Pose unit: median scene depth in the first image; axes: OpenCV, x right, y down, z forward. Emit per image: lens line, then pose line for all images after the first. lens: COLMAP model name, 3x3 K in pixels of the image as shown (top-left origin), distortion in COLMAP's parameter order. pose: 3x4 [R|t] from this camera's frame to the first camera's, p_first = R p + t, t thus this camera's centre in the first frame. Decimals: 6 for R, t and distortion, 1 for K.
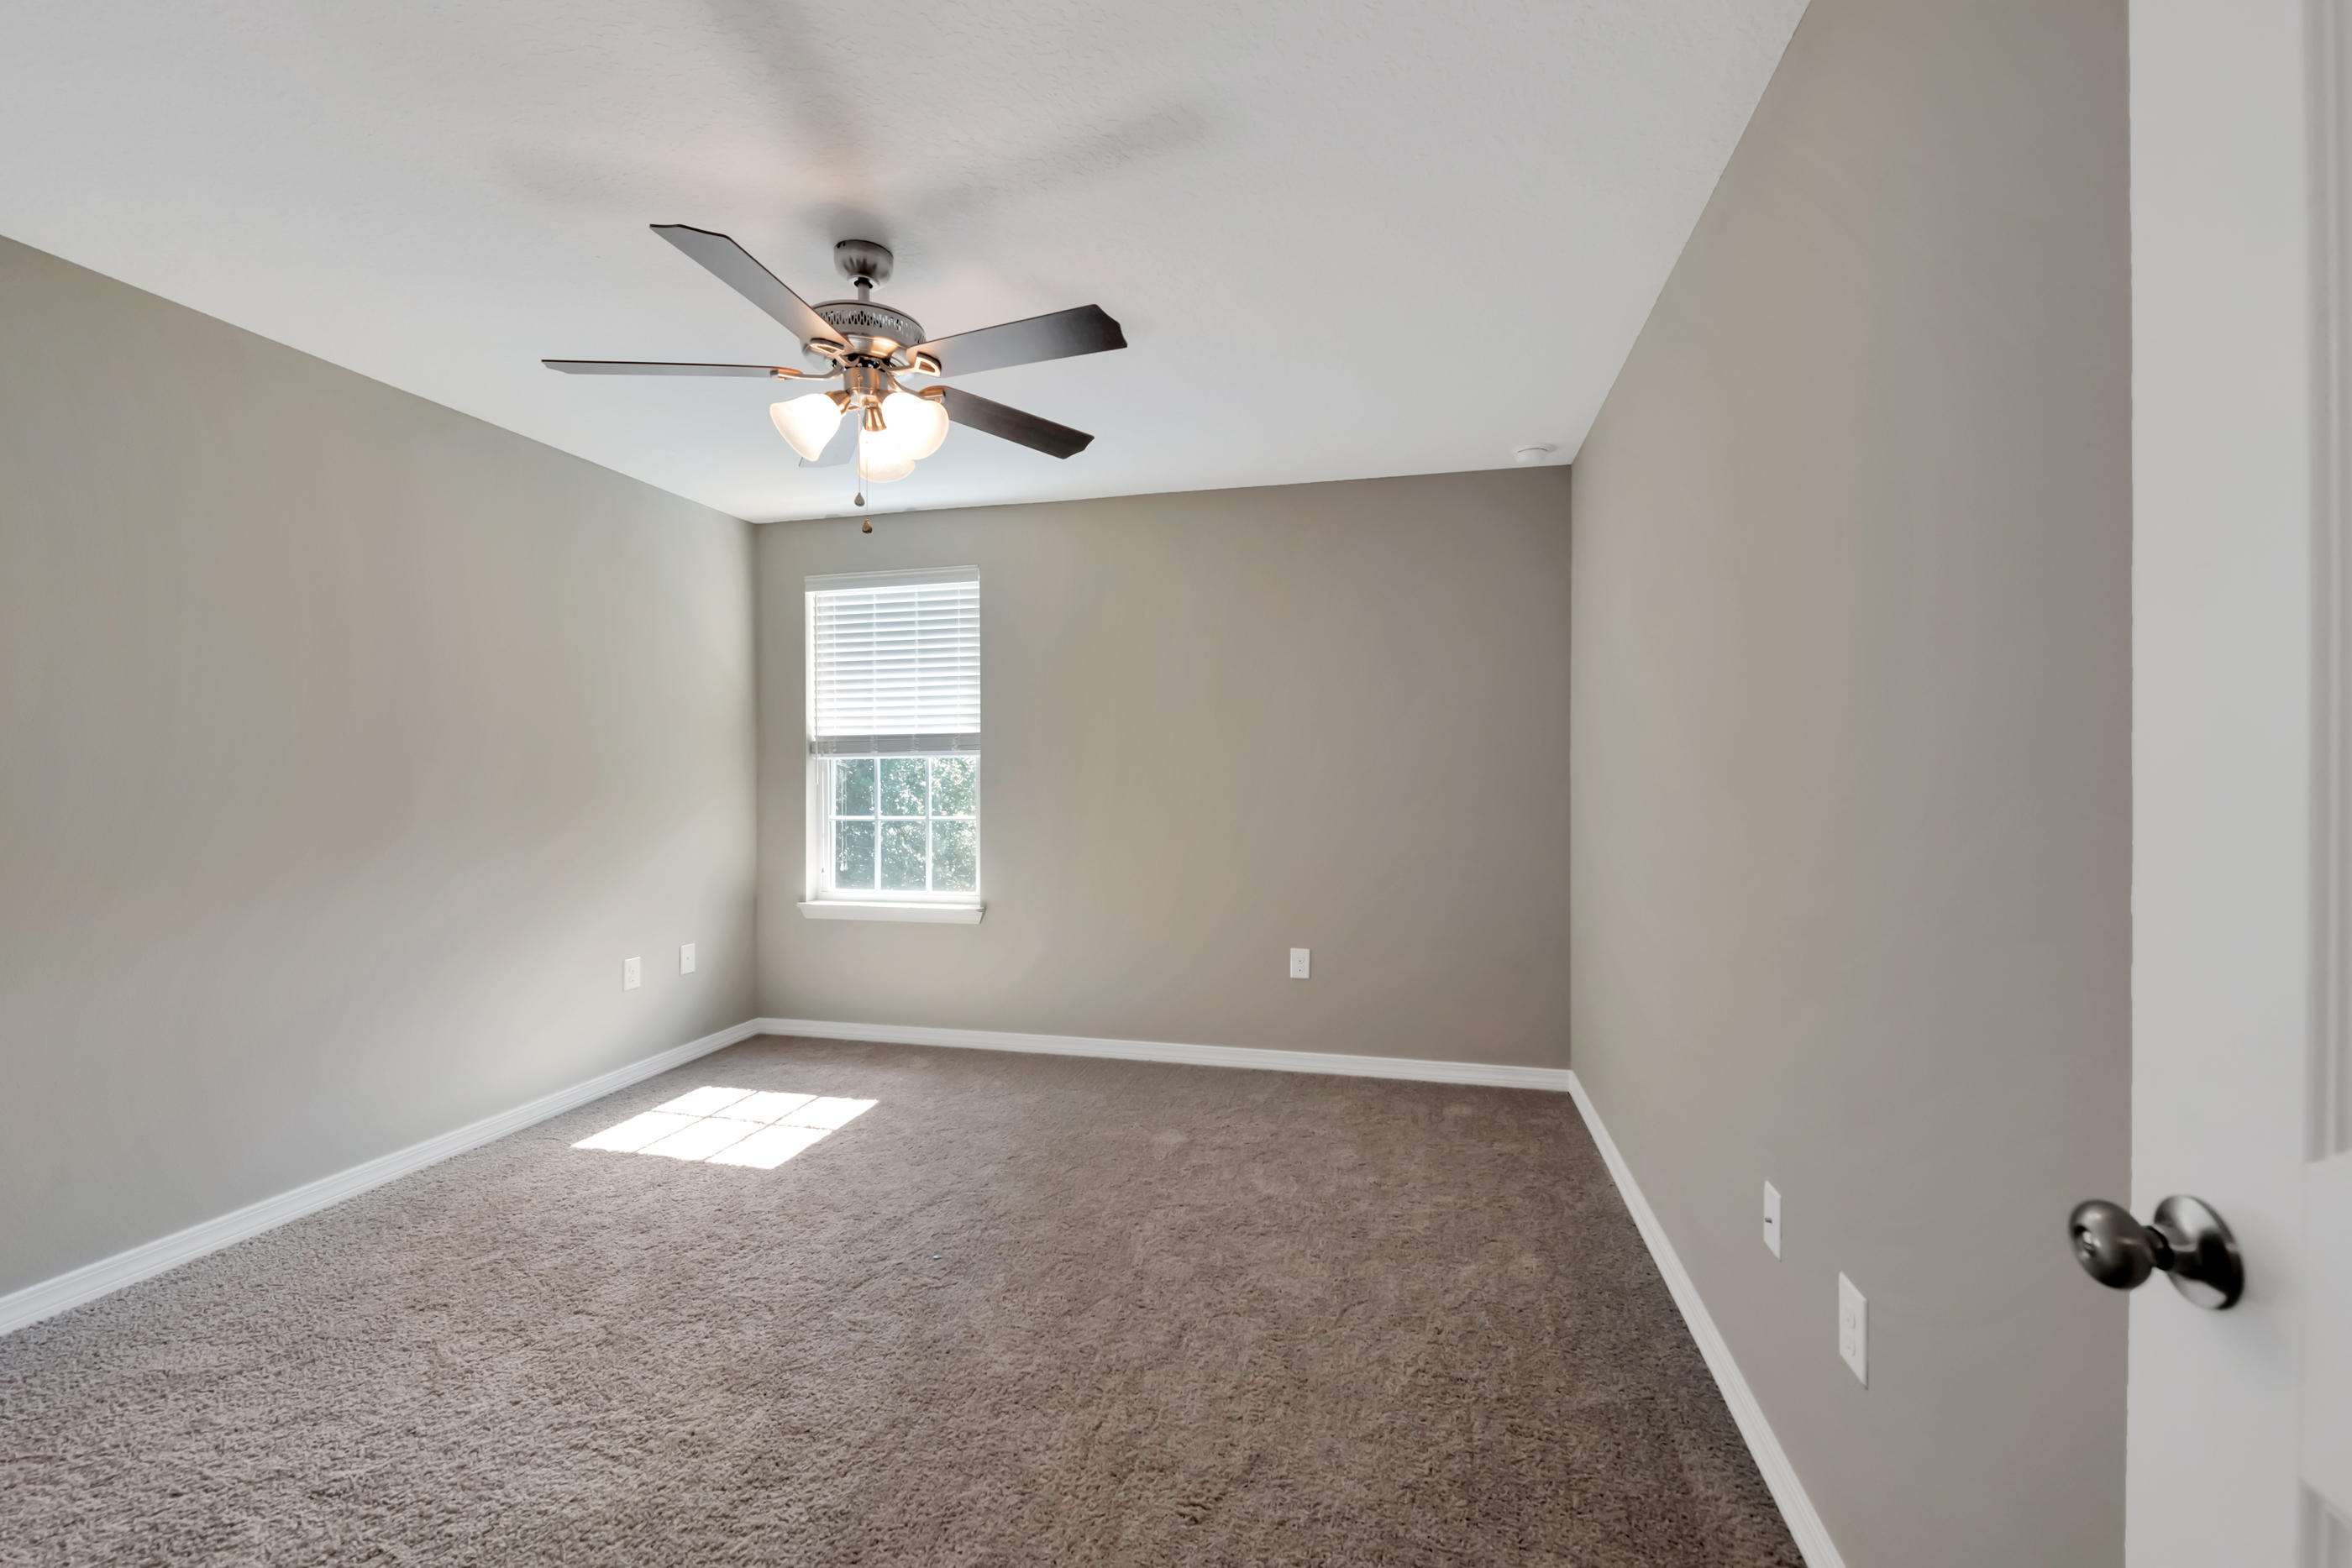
lens RADIAL K [[926.3, 0, 1176.0], [0, 926.3, 784.0], [0, 0, 1]] dist [0.000762, 0.000053]
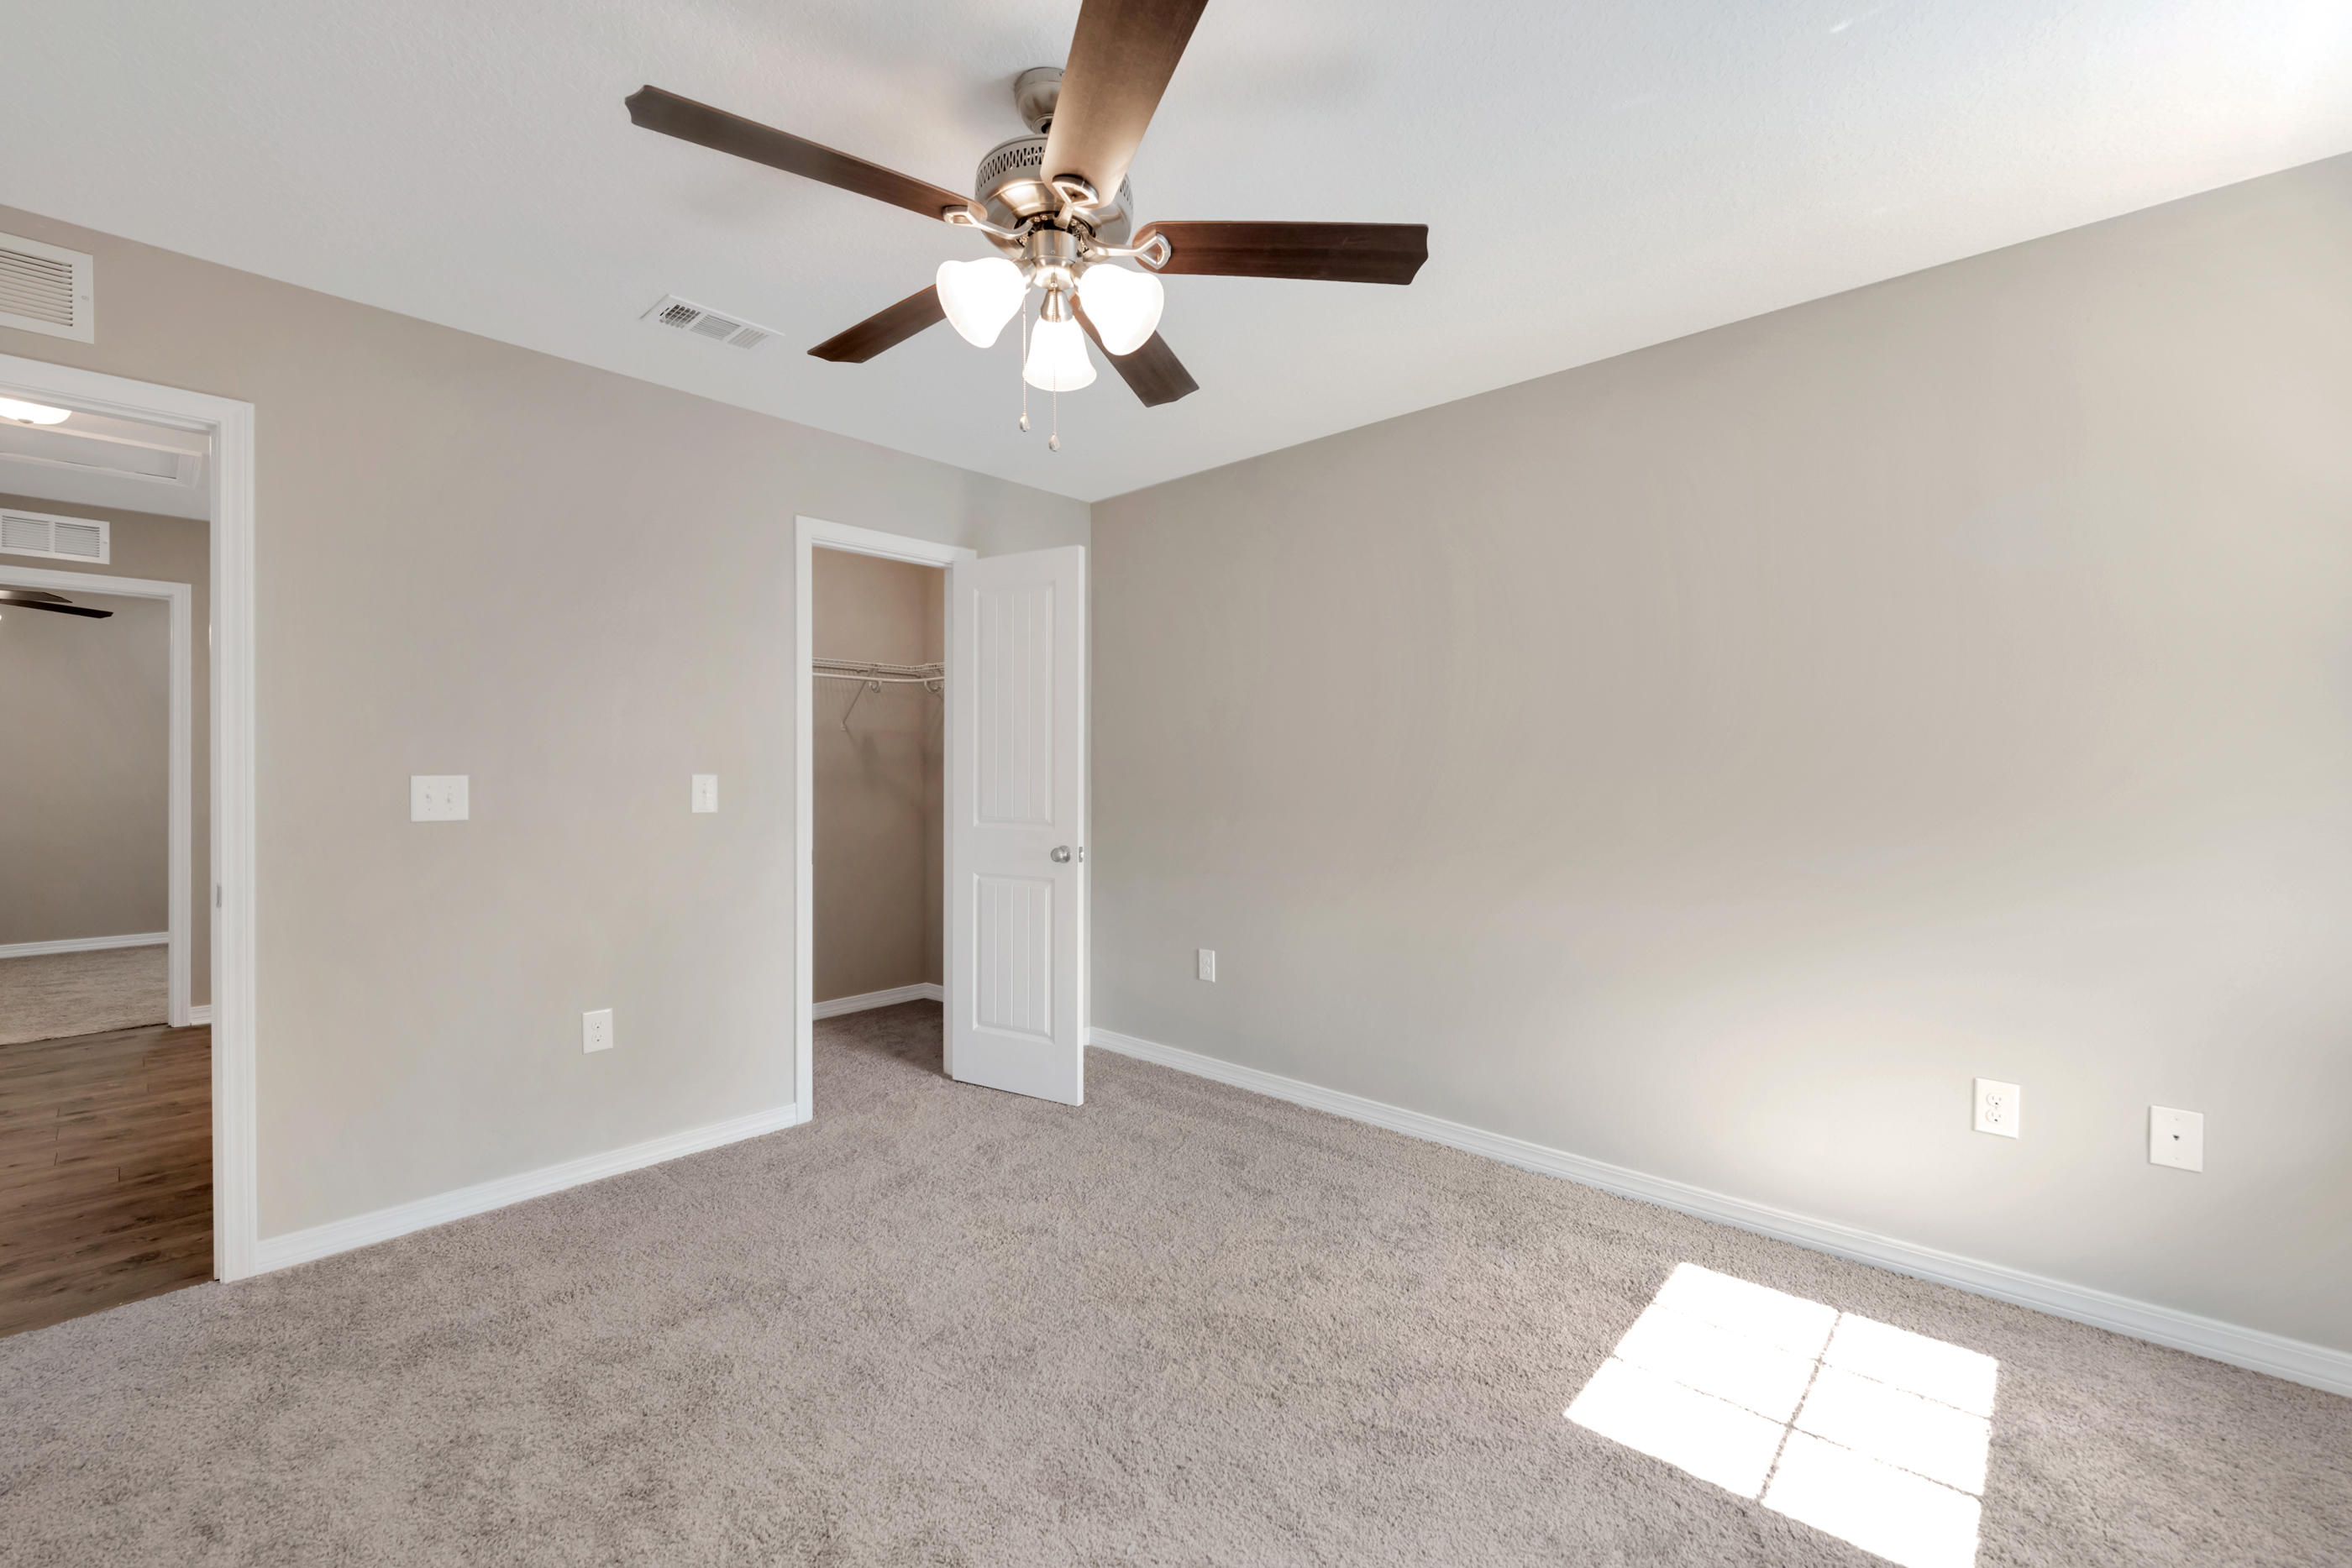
lens RADIAL K [[957.8, 0, 1176.0], [0, 957.8, 784.0], [0, 0, 1]] dist [-0.000844, -0.000100]
pose [[-0.472013, 0.015332, -0.881458, 0.225708], [-0.005099, 0.999785, 0.020121, -0.009834], [0.881577, 0.013992, -0.471833, 1.042437]]
